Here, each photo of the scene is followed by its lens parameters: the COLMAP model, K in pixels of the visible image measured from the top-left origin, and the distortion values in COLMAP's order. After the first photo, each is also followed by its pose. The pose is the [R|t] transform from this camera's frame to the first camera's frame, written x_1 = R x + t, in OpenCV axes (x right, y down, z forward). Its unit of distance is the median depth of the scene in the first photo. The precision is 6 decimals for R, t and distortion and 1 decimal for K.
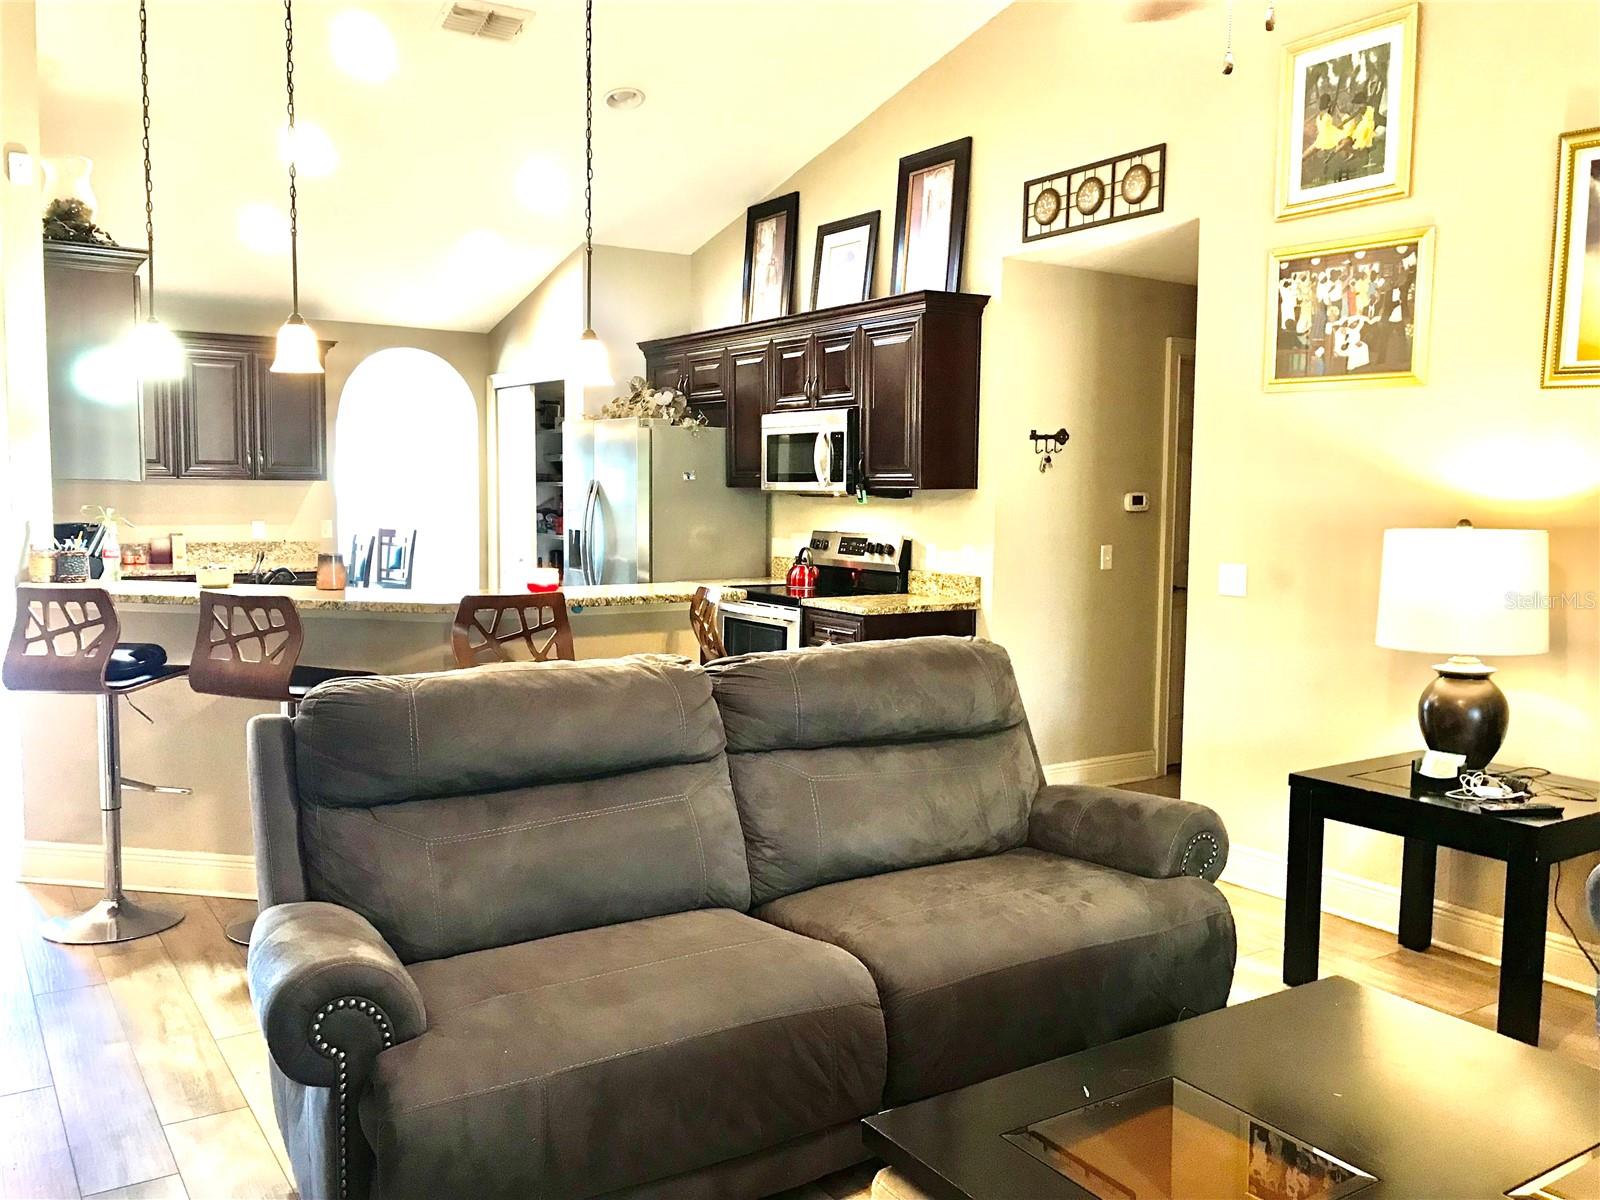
lens RADIAL K [[1326.3, 0, 798.3], [0, 1326.3, 601.4], [0, 0, 1]] dist [0.005071, -0.003061]
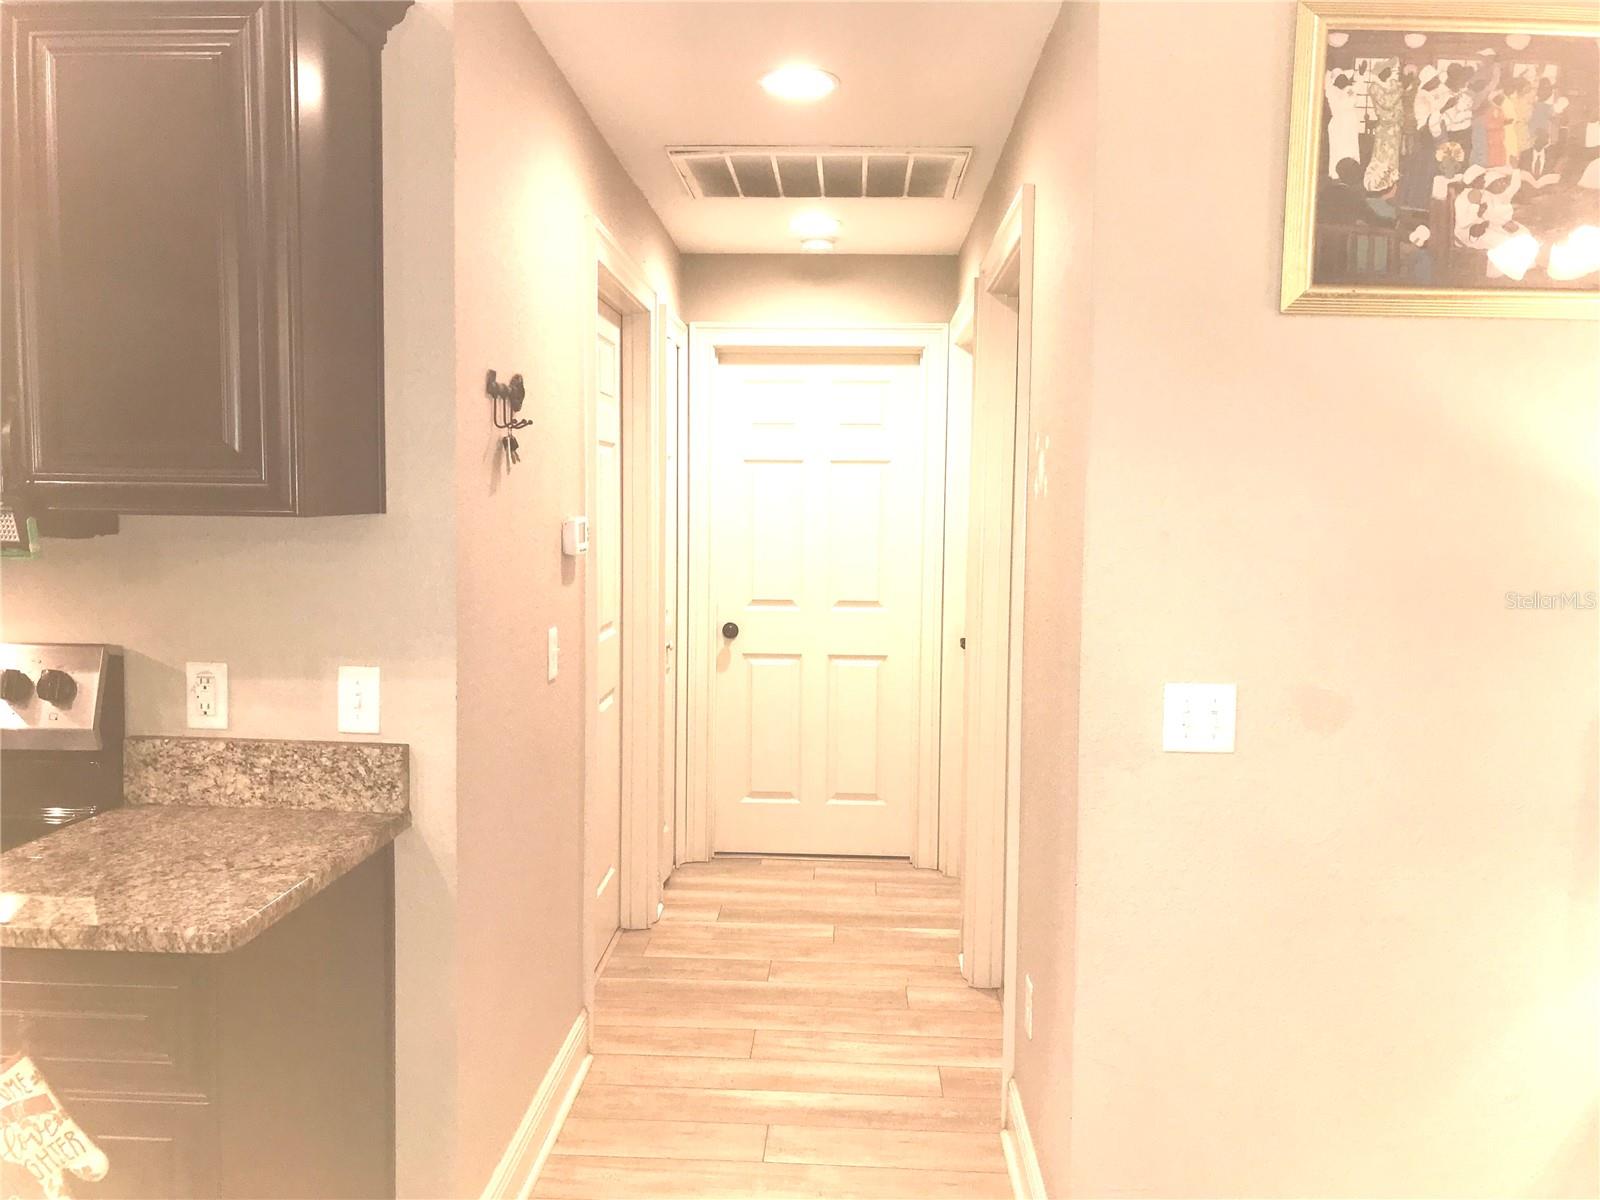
lens RADIAL K [[1326.3, 0, 796.8], [0, 1326.3, 601.6], [0, 0, 1]] dist [0.005071, -0.003061]
pose [[0.599077, -0.055870, 0.798740, -0.131483], [0.061718, 0.997817, 0.023505, -0.081763], [-0.798309, 0.035215, 0.601218, 0.900628]]
